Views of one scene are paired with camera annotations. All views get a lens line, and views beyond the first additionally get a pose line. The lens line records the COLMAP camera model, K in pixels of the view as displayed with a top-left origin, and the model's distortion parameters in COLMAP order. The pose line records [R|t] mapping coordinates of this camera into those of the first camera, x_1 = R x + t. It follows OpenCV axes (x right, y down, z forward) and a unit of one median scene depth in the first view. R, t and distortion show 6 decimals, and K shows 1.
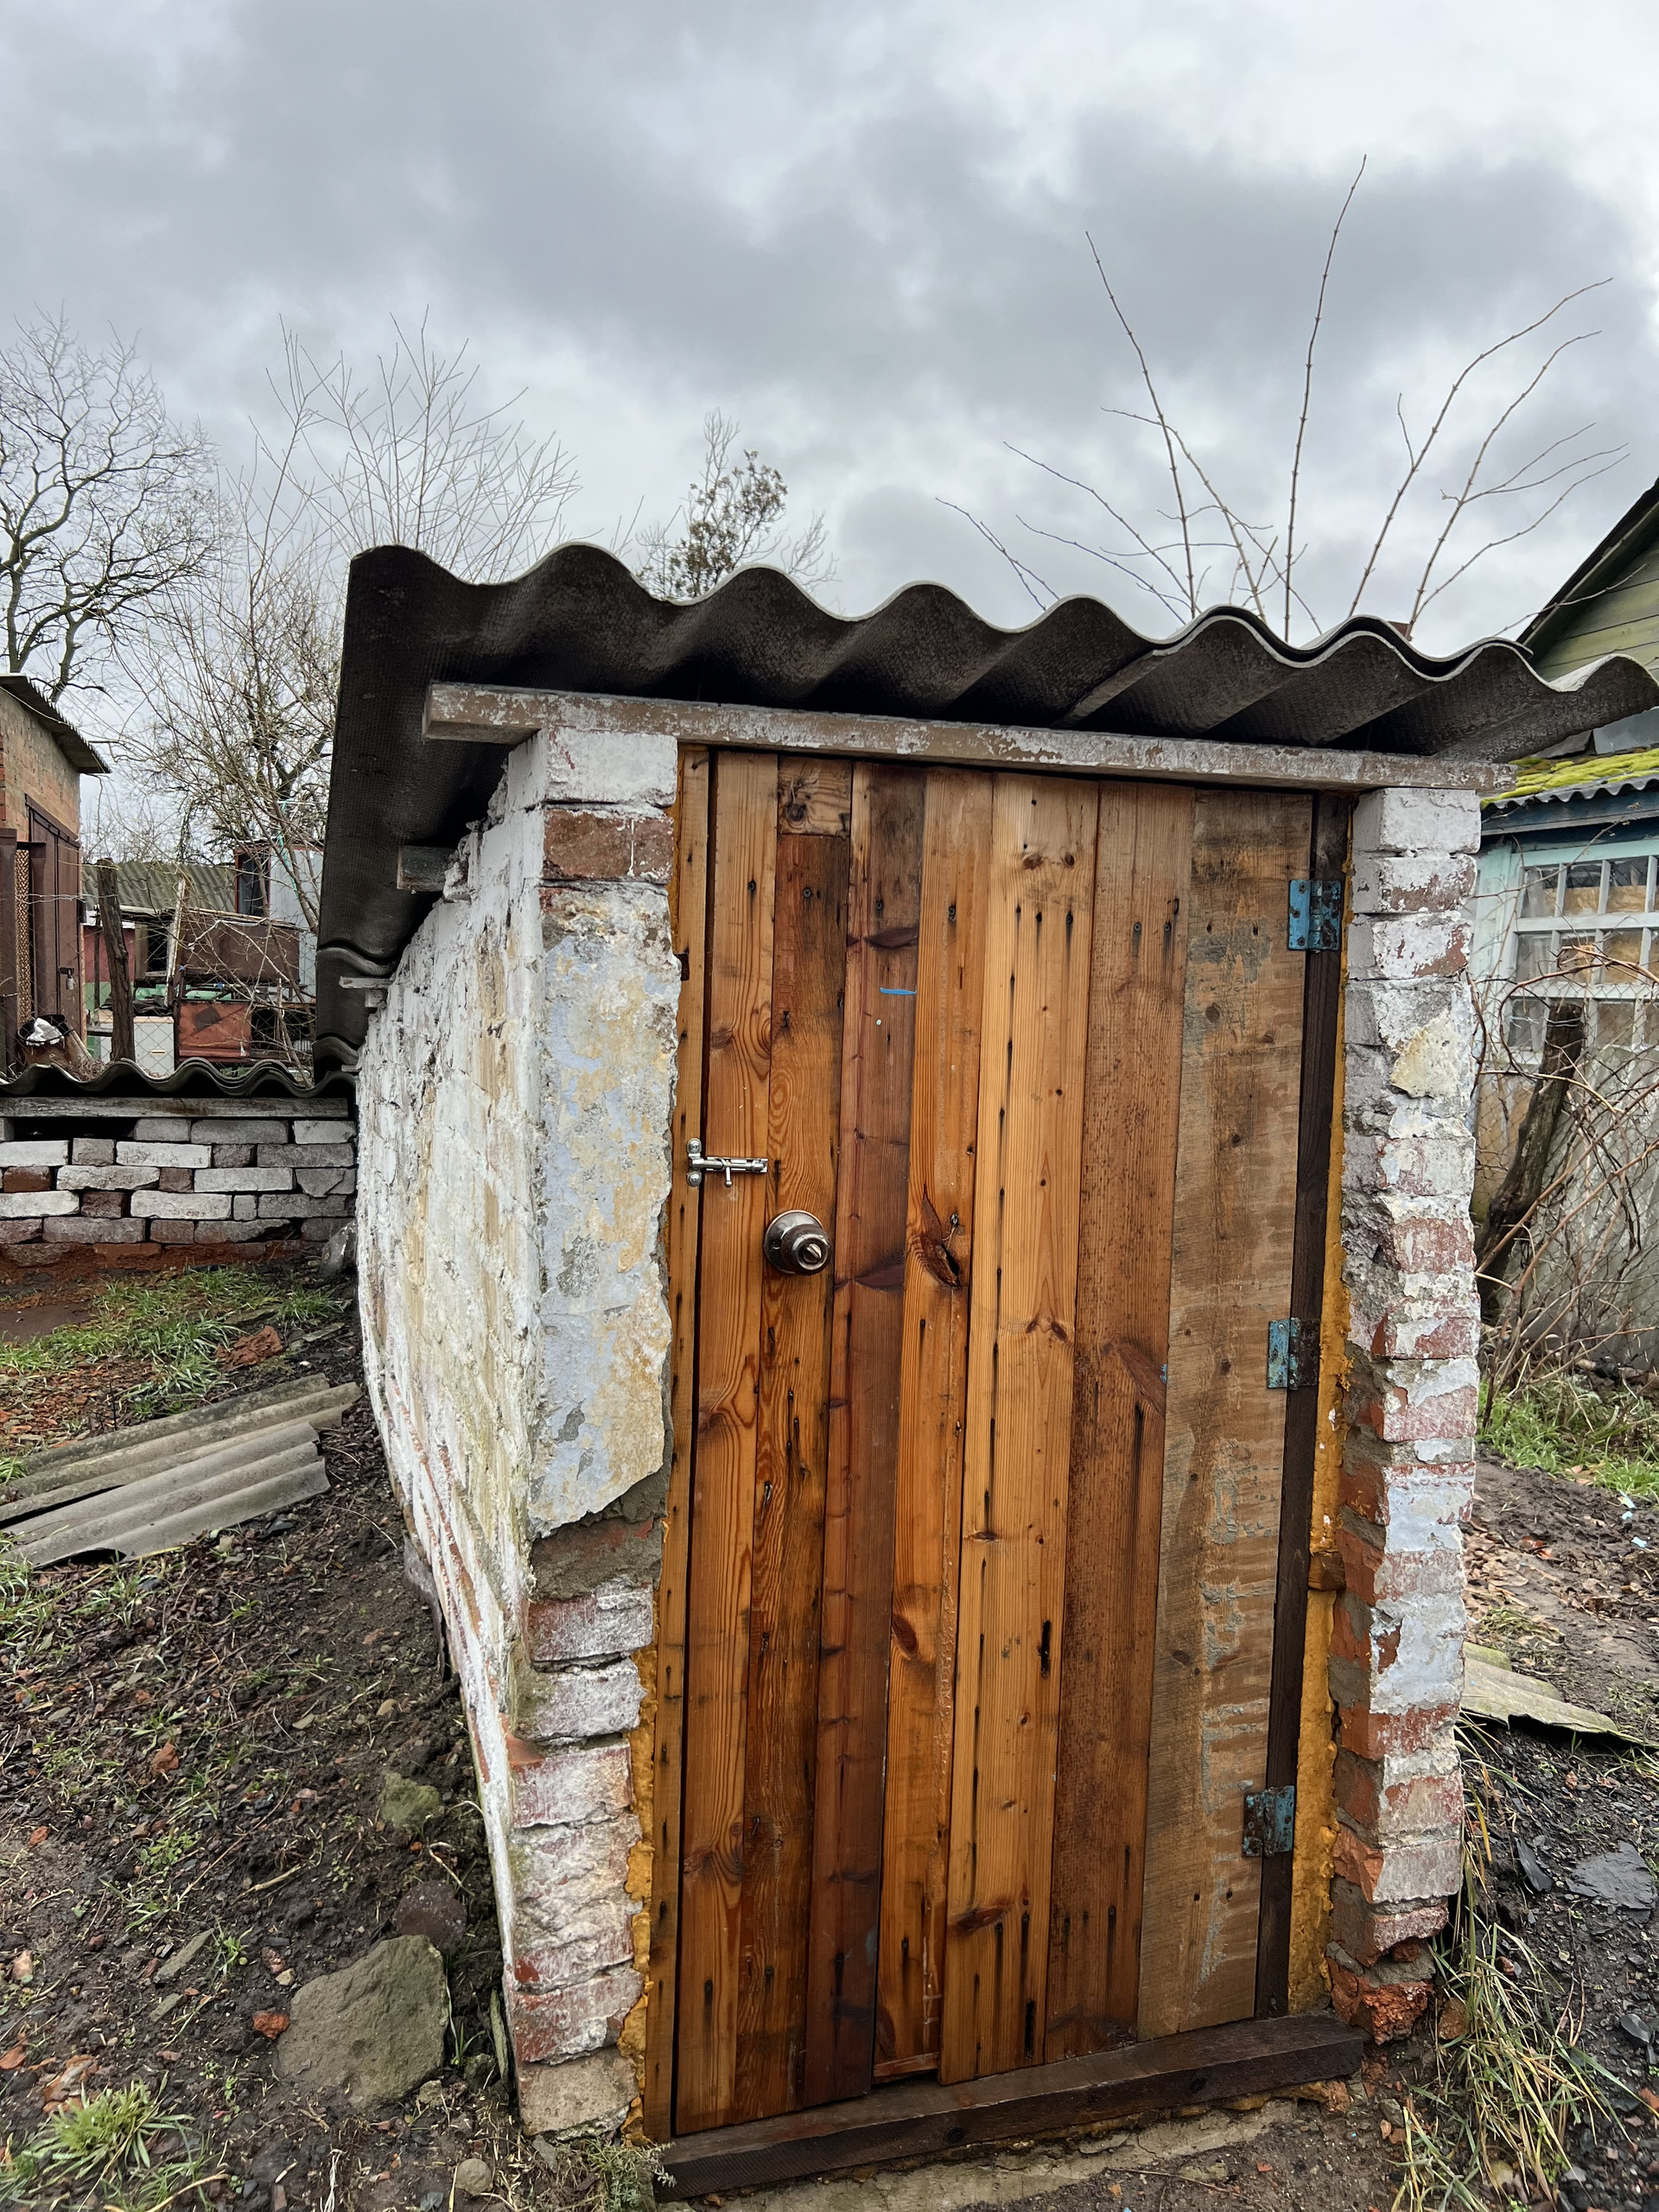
lens RADIAL K [[1658.7, 0, 829.5], [0, 1658.7, 1106.0], [0, 0, 1]] dist [0.052917, -0.068357]
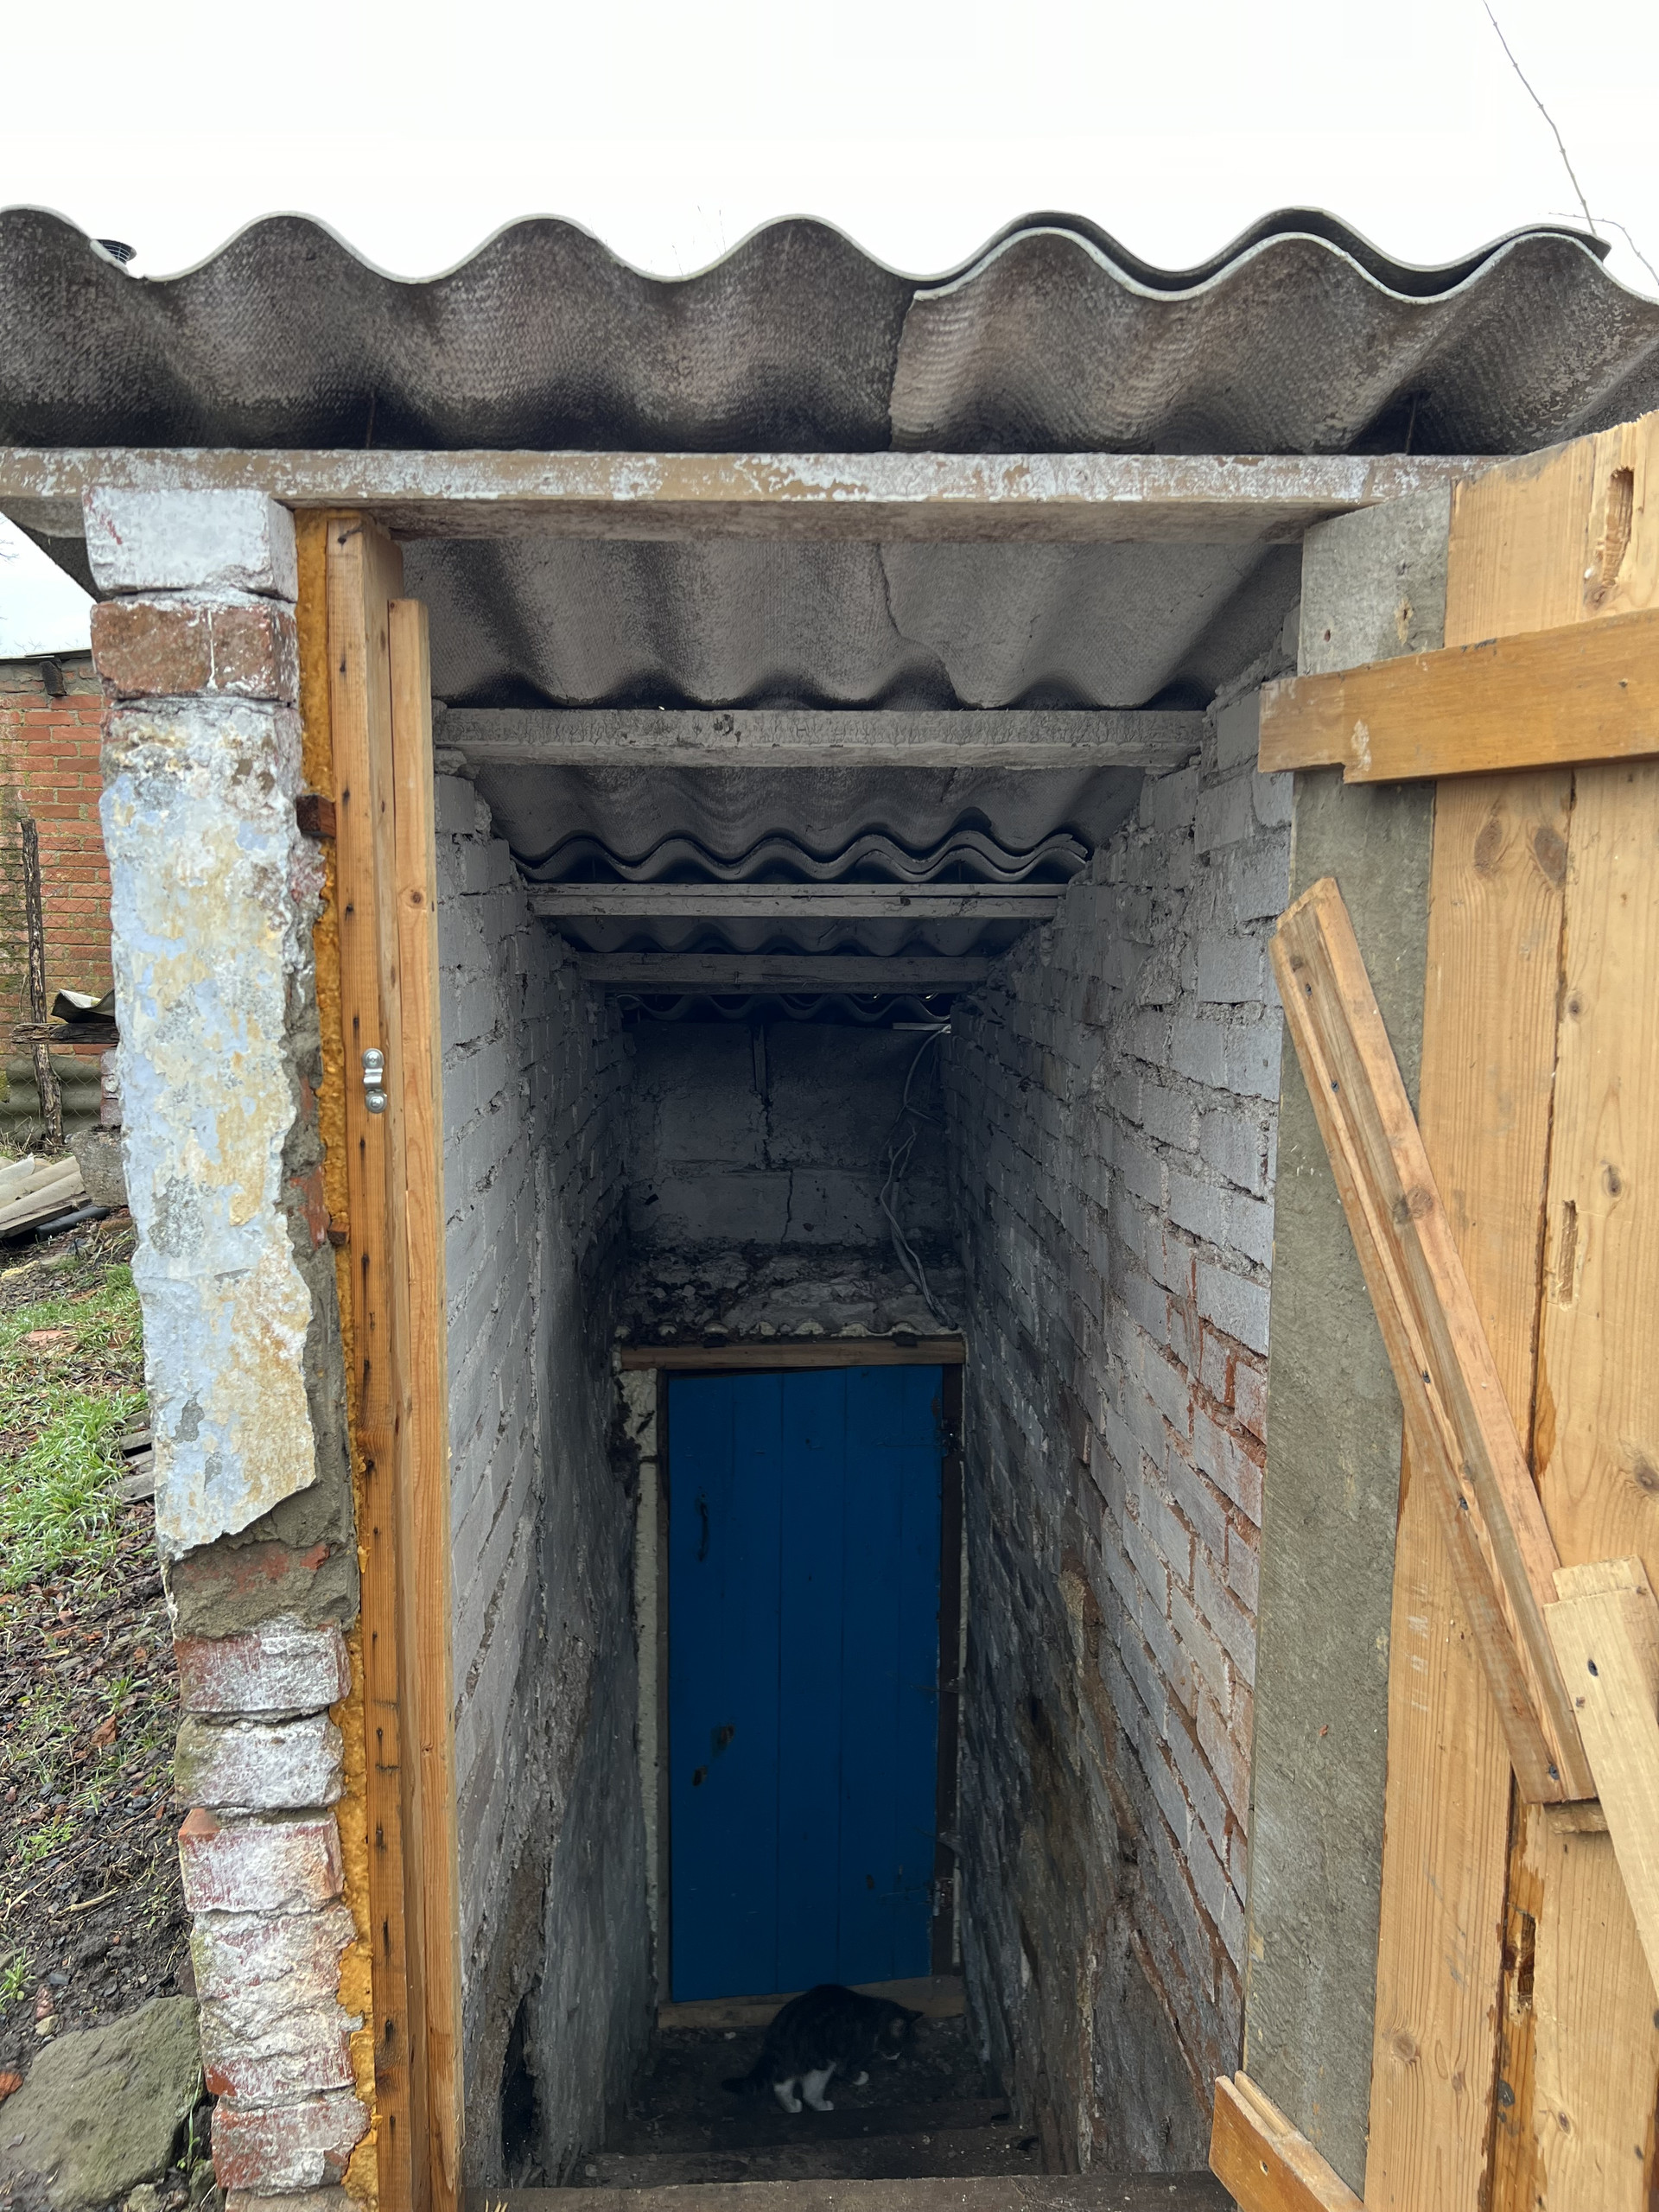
lens RADIAL K [[1703.1, 0, 791.3], [0, 1703.1, 1113.1], [0, 0, 1]] dist [0.002690, -0.003657]
pose [[0.962753, 0.007721, -0.270271, 0.305969], [0.004740, 0.998957, 0.045423, 0.014716], [0.270339, -0.045013, 0.961712, 0.310459]]
